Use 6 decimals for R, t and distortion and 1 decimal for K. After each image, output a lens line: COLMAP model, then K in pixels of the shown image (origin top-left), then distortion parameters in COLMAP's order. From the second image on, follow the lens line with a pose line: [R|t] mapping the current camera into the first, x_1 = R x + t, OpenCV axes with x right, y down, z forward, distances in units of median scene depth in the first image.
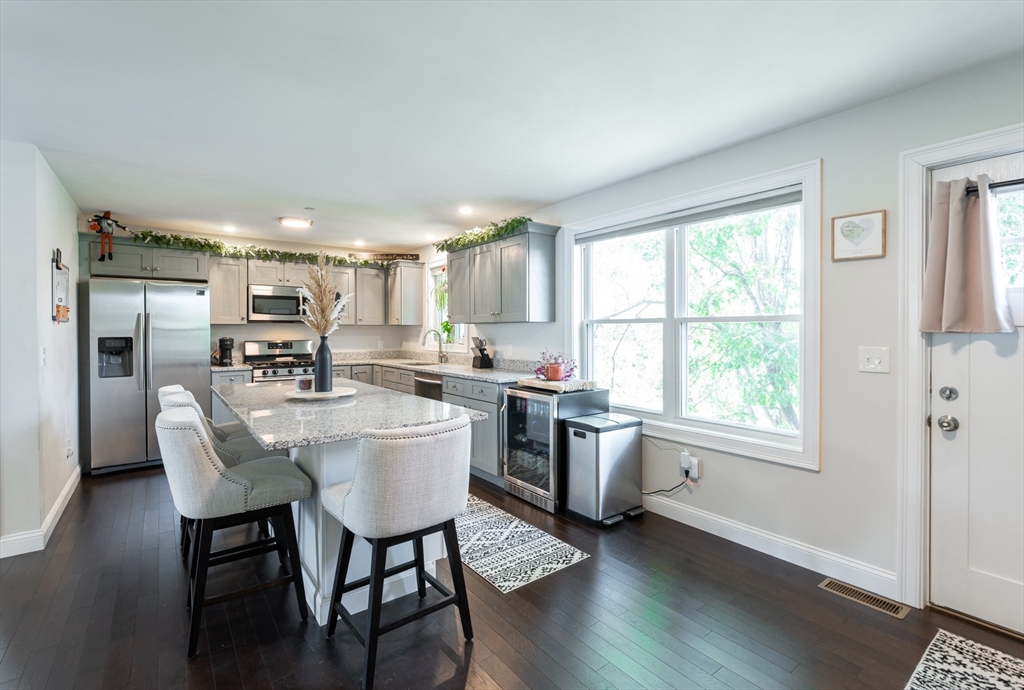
lens RADIAL K [[466.8, 0, 512.1], [0, 466.8, 333.6], [0, 0, 1]] dist [-0.002045, -0.000223]
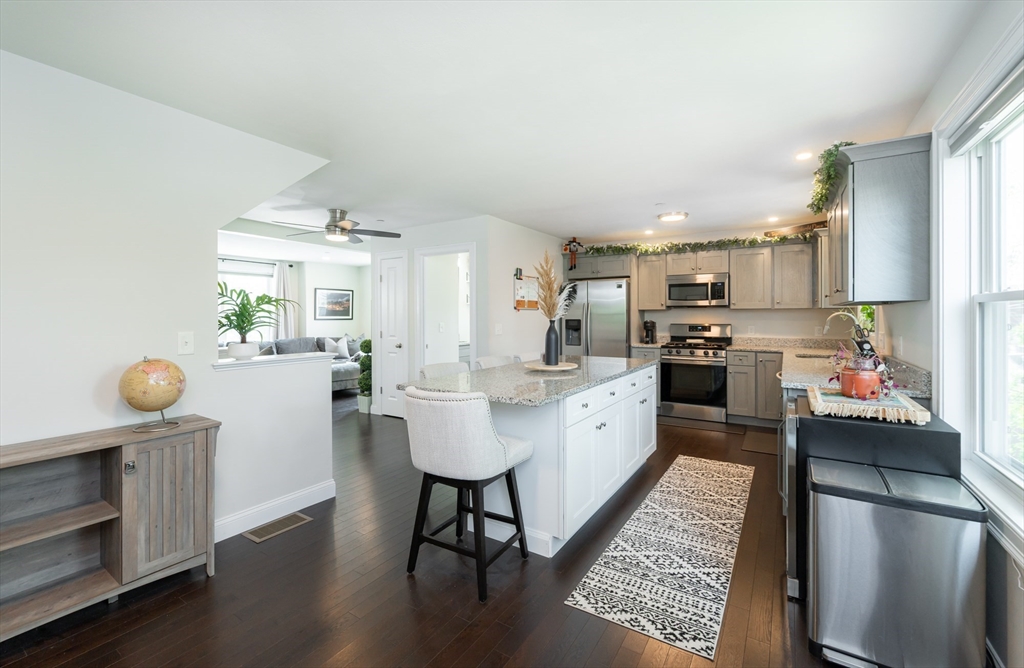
lens RADIAL K [[428.5, 0, 514.6], [0, 428.5, 316.9], [0, 0, 1]] dist [-0.000788, 0.000035]
pose [[0.352269, 0.004146, -0.935890, 0.361941], [-0.005228, 0.999983, 0.002462, -0.002420], [0.935884, 0.004026, 0.352285, 0.302016]]
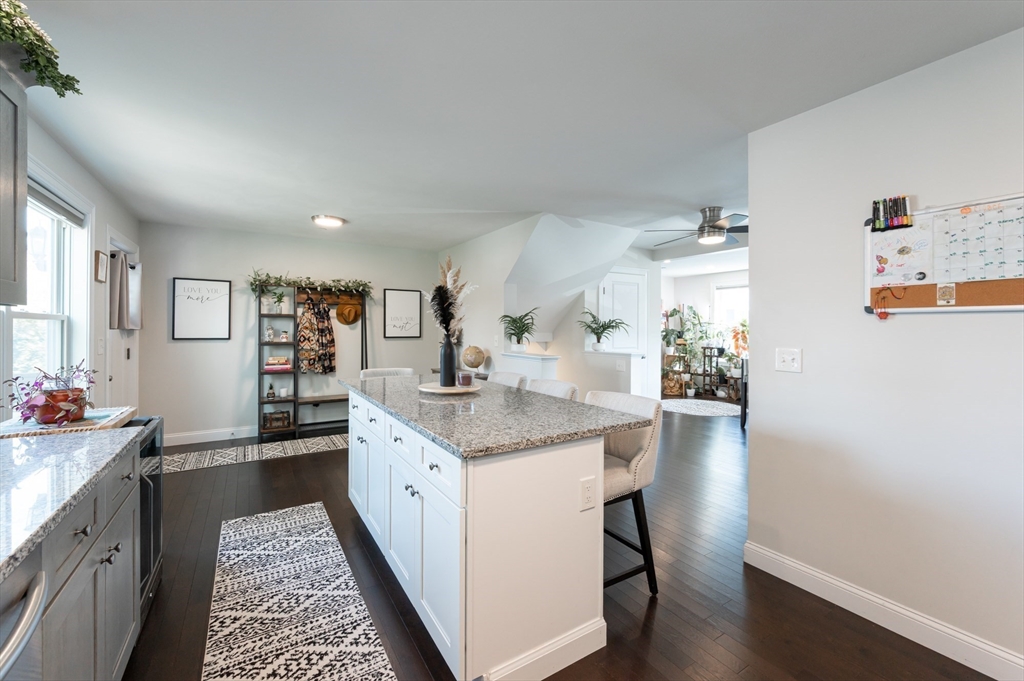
lens RADIAL K [[421.2, 0, 511.8], [0, 421.2, 325.3], [0, 0, 1]] dist [0.001313, 0.000233]
pose [[-0.996393, 0.001439, 0.084847, -0.370580], [0.001734, 0.999993, 0.003398, -0.009732], [-0.084842, 0.003533, -0.996388, 1.143078]]
